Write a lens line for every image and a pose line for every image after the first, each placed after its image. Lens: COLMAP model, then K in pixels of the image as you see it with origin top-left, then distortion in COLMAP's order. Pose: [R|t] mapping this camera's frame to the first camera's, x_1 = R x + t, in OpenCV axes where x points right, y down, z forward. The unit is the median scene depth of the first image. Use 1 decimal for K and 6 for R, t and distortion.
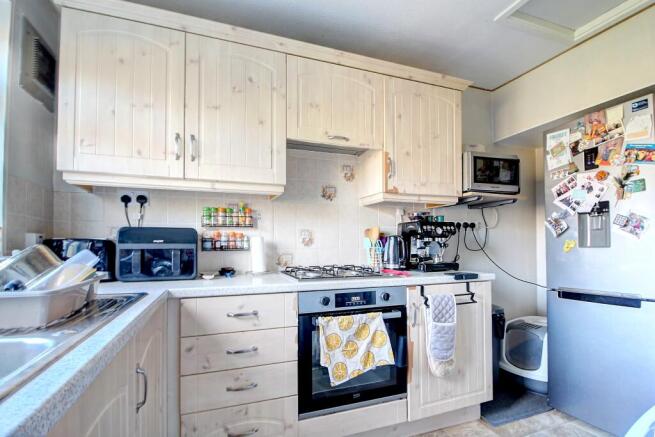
lens RADIAL K [[308.8, 0, 326.2], [0, 308.8, 240.4], [0, 0, 1]] dist [-0.000334, -0.009039]
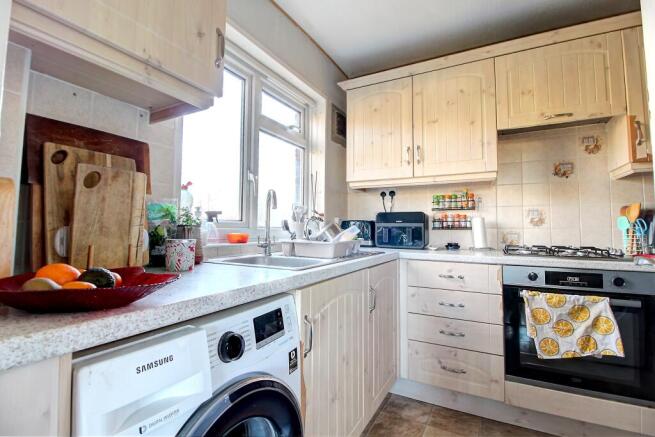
lens RADIAL K [[310.5, 0, 327.5], [0, 310.5, 218.5], [0, 0, 1]] dist [-0.000213, -0.016260]
pose [[0.665842, -0.017117, -0.745897, 0.309617], [0.002533, 0.999783, -0.020682, 0.017099], [0.746089, 0.011881, 0.665741, -0.224851]]
